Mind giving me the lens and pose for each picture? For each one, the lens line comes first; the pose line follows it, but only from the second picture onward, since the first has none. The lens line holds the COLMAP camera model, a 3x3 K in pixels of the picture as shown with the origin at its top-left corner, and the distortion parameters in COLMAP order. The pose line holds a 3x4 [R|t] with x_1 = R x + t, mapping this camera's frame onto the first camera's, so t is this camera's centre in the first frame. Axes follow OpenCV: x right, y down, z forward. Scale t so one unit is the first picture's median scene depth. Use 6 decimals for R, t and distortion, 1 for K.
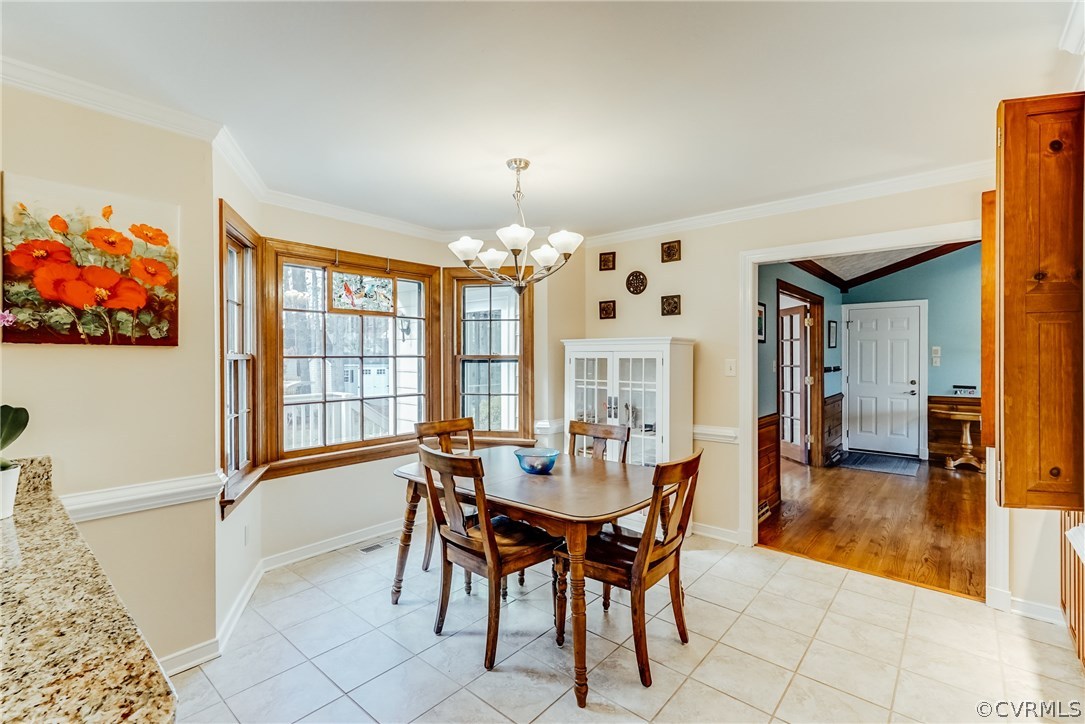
lens RADIAL K [[486.9, 0, 532.0], [0, 486.9, 358.4], [0, 0, 1]] dist [-0.001011, 0.002548]
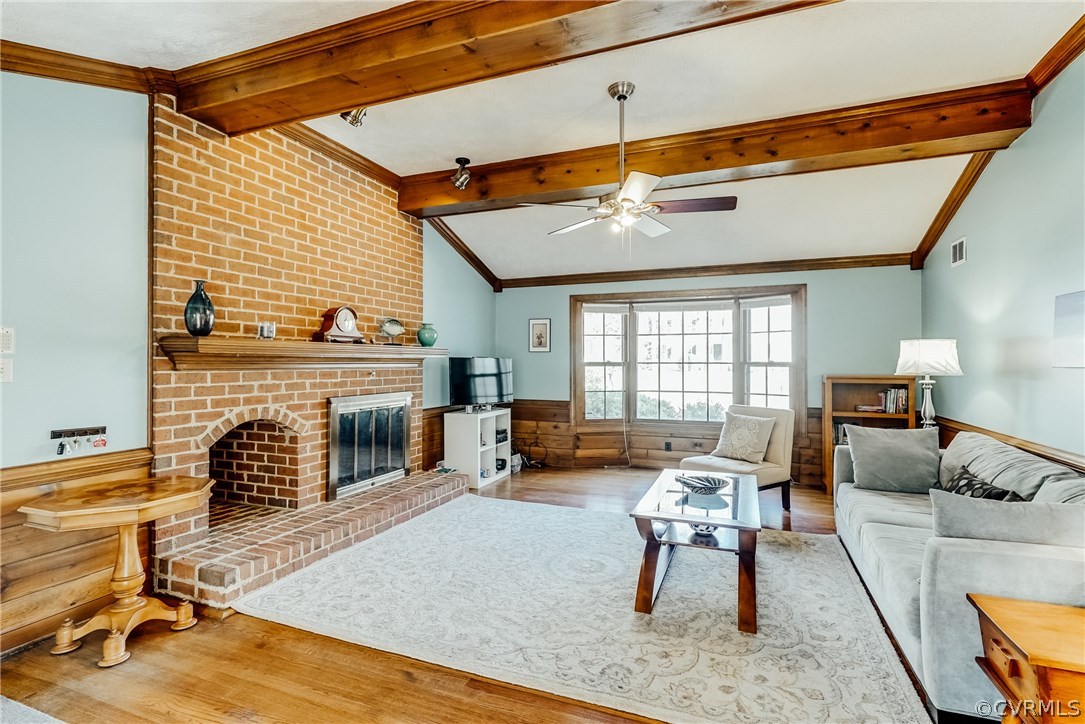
lens RADIAL K [[486.9, 0, 549.2], [0, 486.9, 359.4], [0, 0, 1]] dist [-0.001011, 0.002548]
pose [[-0.324613, 0.002739, 0.945843, 0.371888], [-0.002257, 0.999991, -0.003671, -0.000075], [-0.945844, -0.003327, -0.324604, 0.740887]]
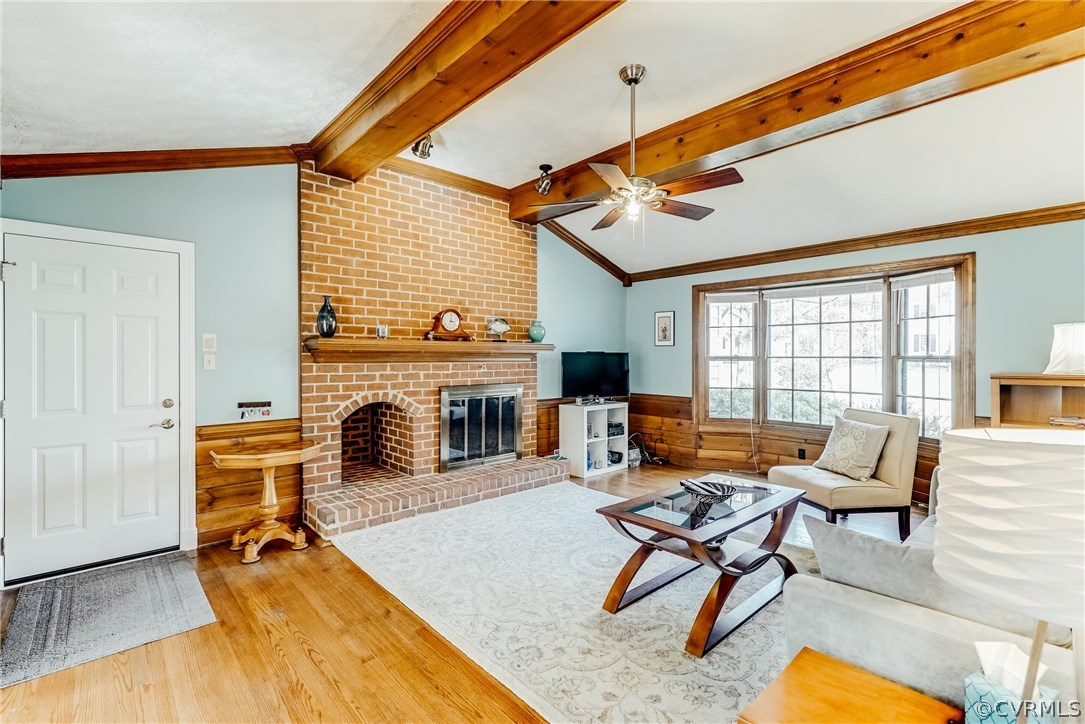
lens RADIAL K [[486.9, 0, 547.2], [0, 486.9, 359.0], [0, 0, 1]] dist [-0.001011, 0.002548]
pose [[0.115538, -0.007353, 0.993276, 0.335939], [-0.000182, 0.999972, 0.007424, -0.000257], [-0.993303, -0.001038, 0.115534, 0.563957]]
